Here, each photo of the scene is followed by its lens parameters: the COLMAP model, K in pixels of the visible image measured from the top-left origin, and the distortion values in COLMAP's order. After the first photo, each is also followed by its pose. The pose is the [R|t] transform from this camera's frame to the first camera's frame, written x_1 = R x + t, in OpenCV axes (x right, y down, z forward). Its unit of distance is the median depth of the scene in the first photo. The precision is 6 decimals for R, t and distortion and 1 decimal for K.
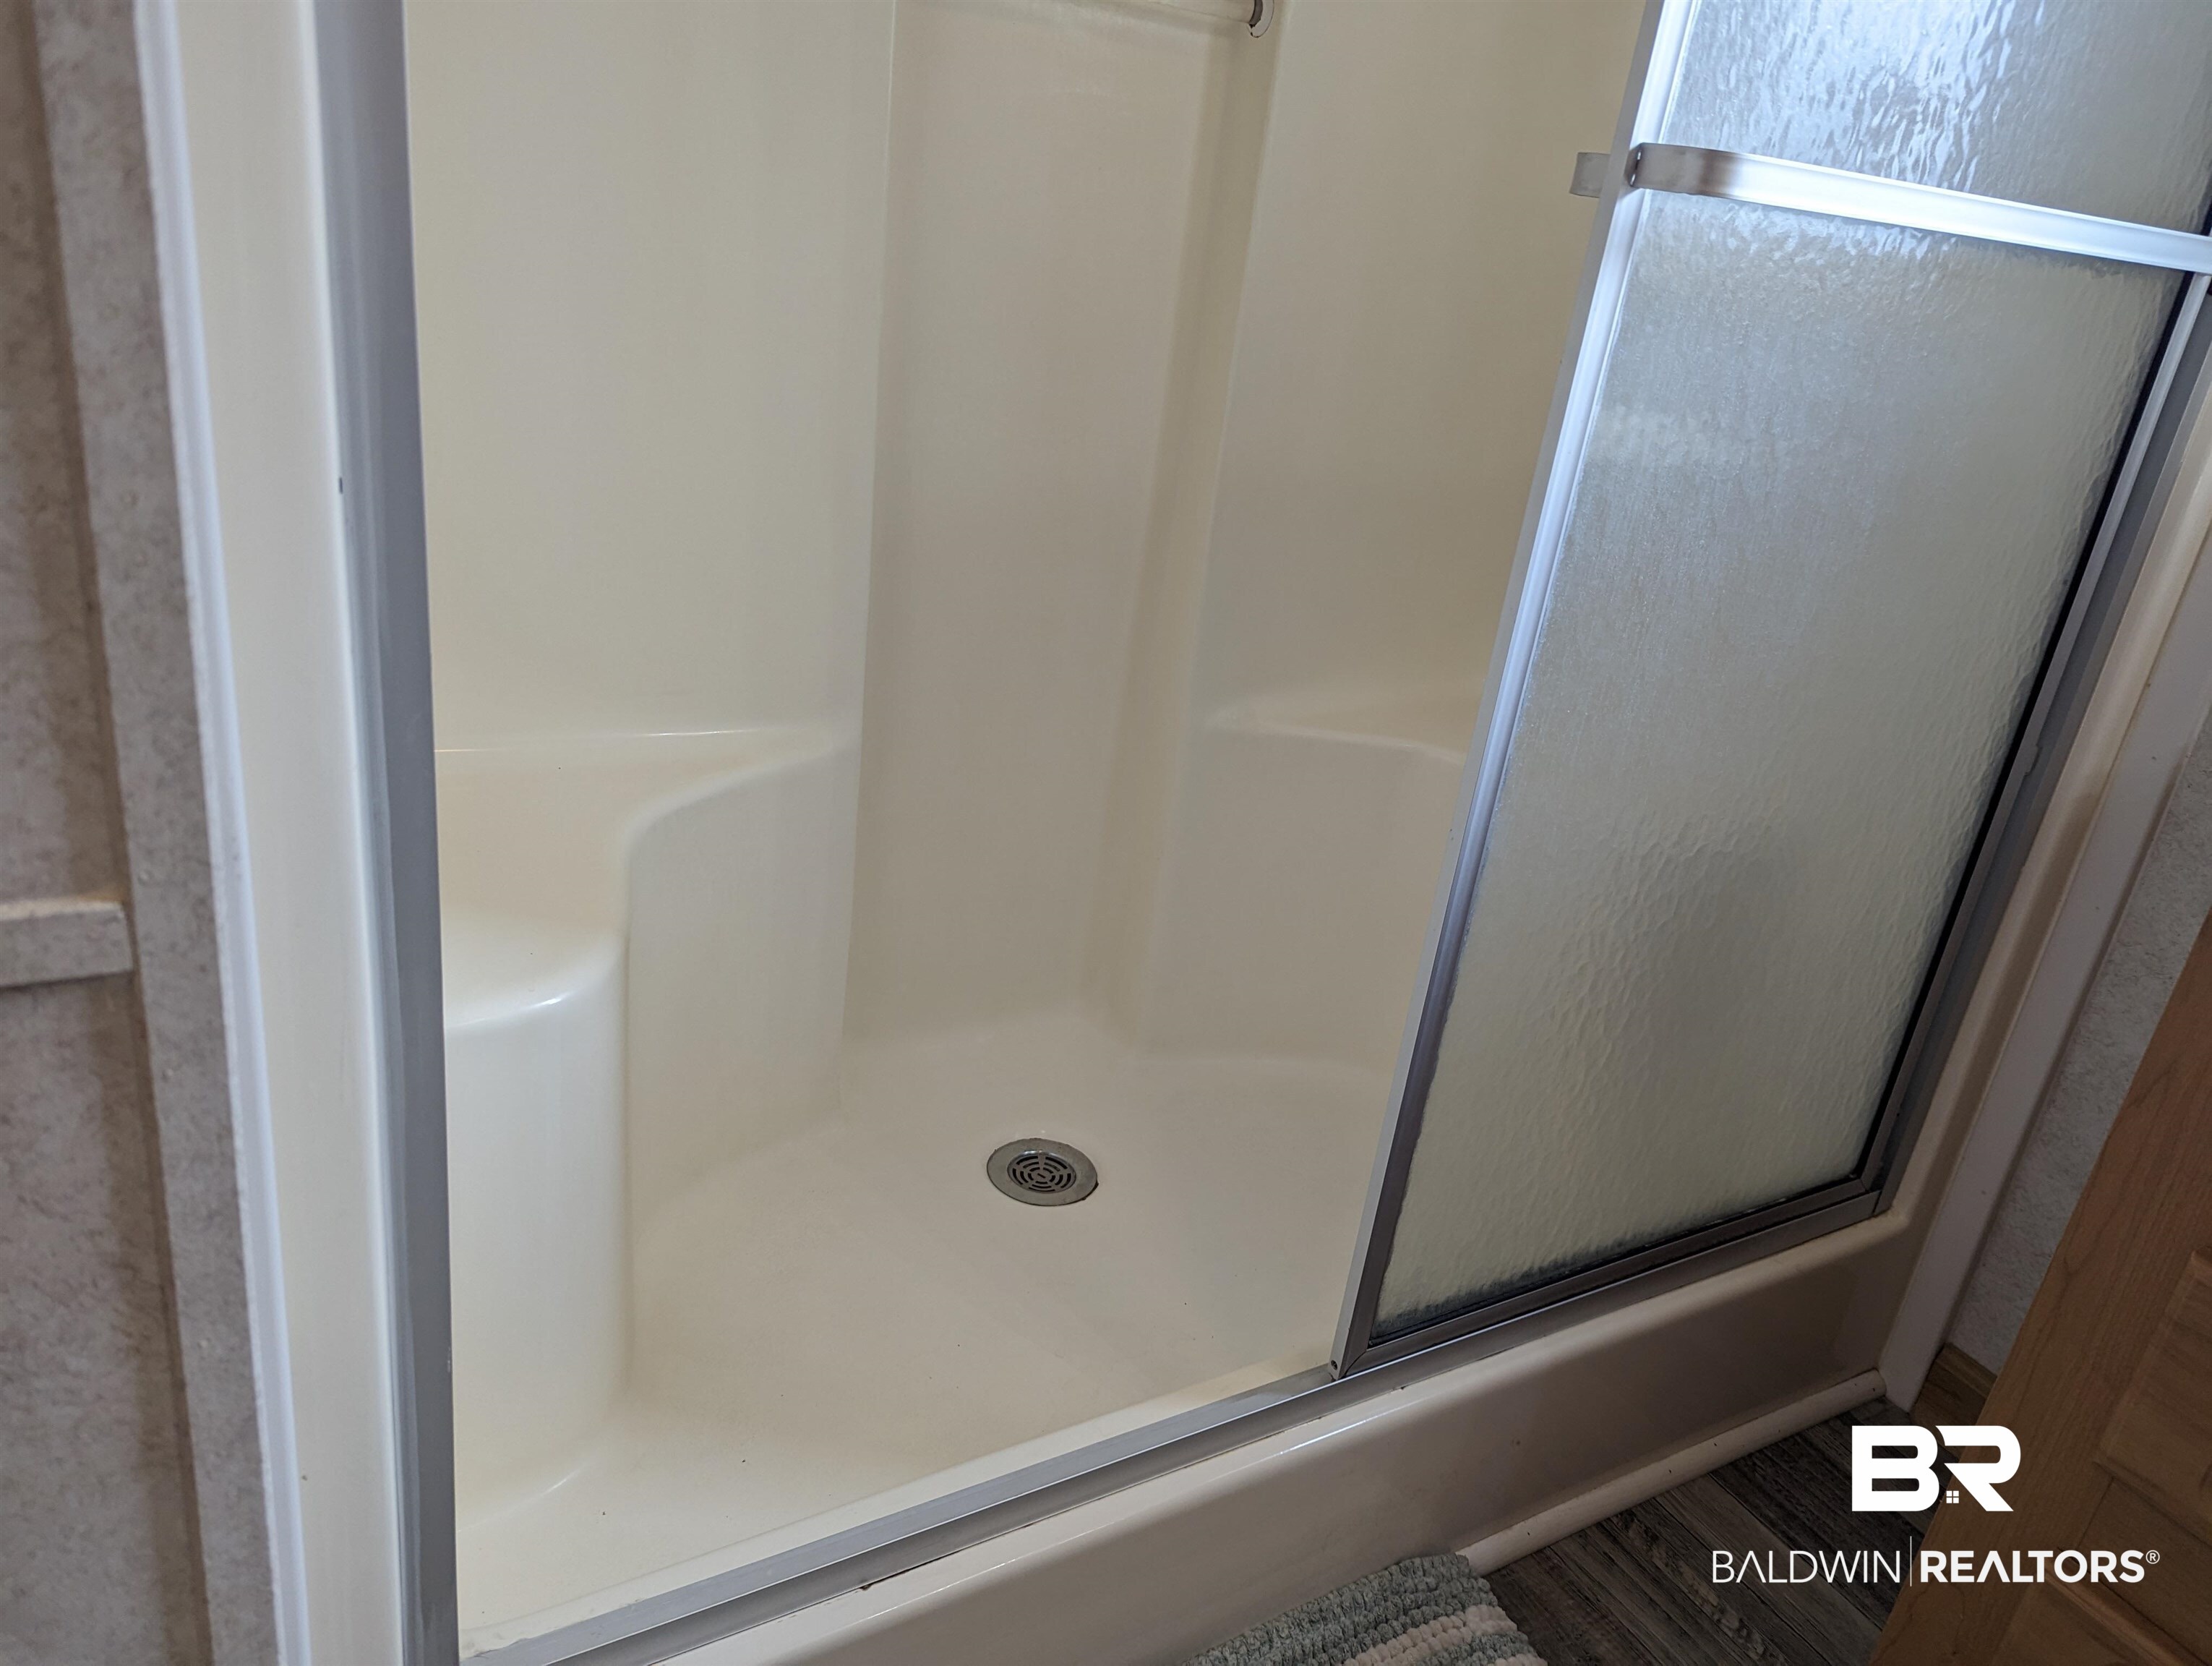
lens RADIAL K [[1574.7, 0, 1109.5], [0, 1574.7, 824.7], [0, 0, 1]] dist [0.060586, -0.057367]
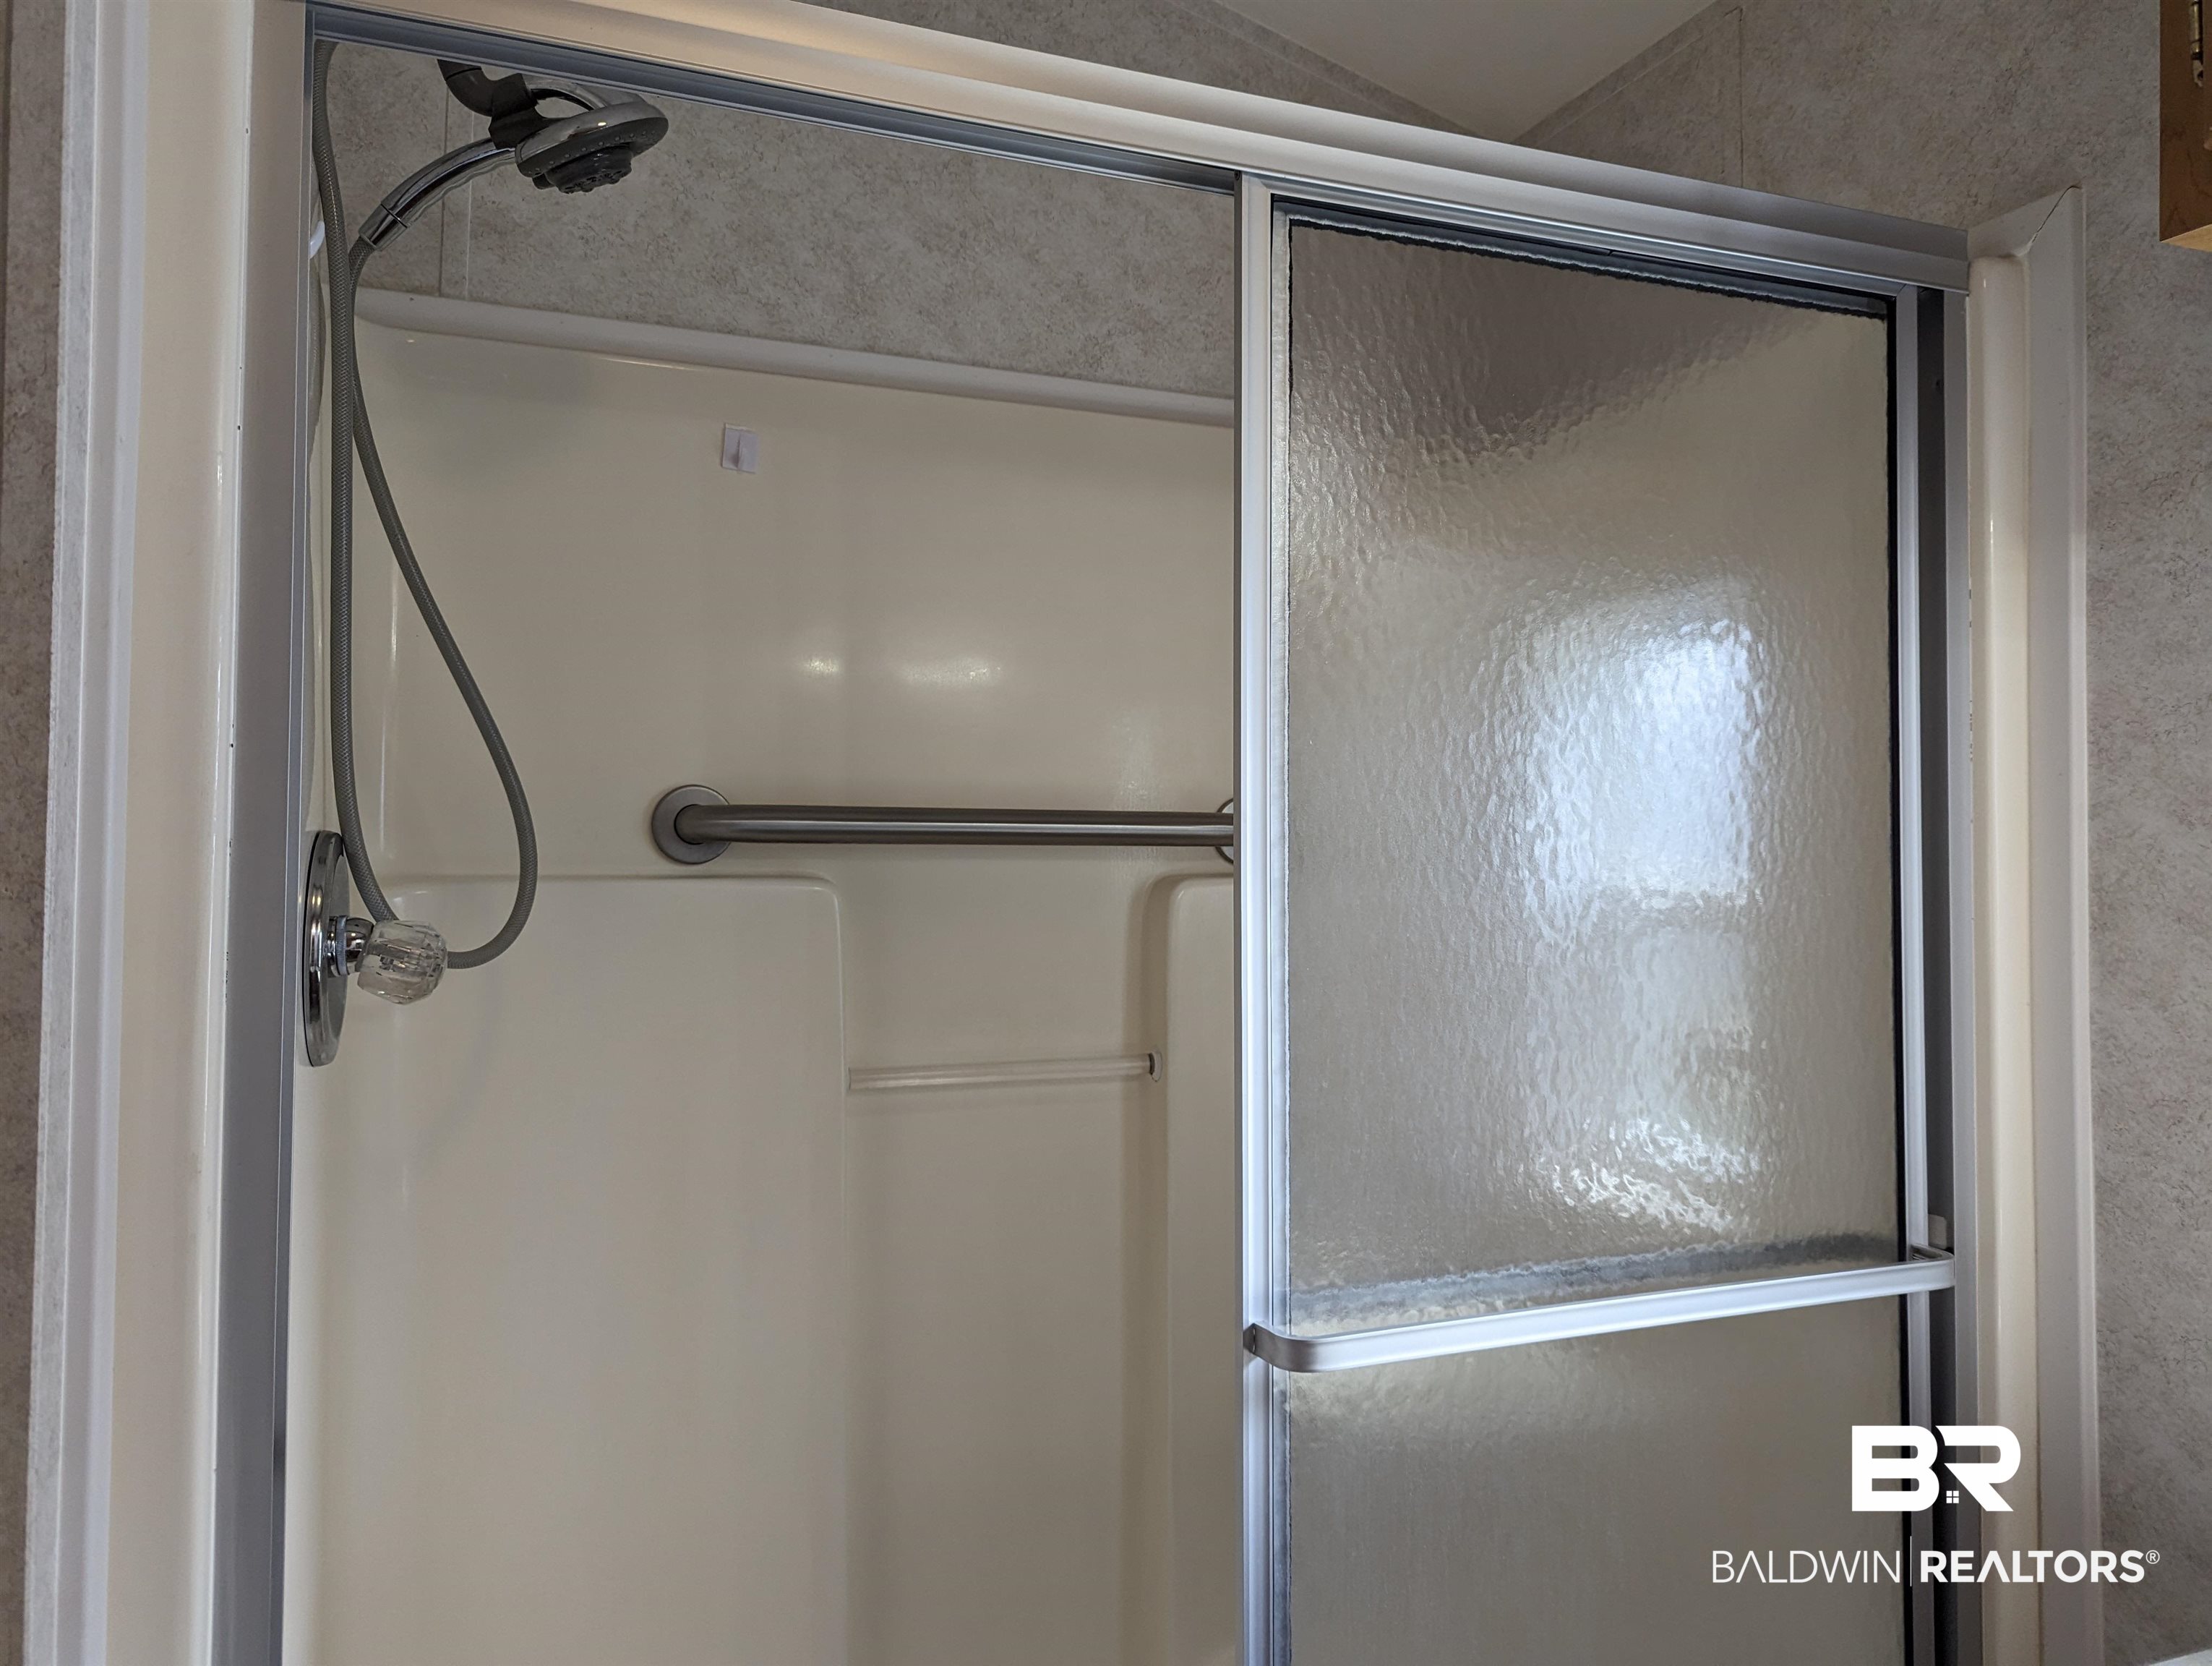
lens RADIAL K [[1574.7, 0, 1123.3], [0, 1574.7, 813.5], [0, 0, 1]] dist [0.060586, -0.057367]
pose [[0.979565, -0.130931, -0.152675, 0.449555], [0.053573, 0.901523, -0.429402, -0.233211], [0.193862, 0.412448, 0.890115, -0.331465]]
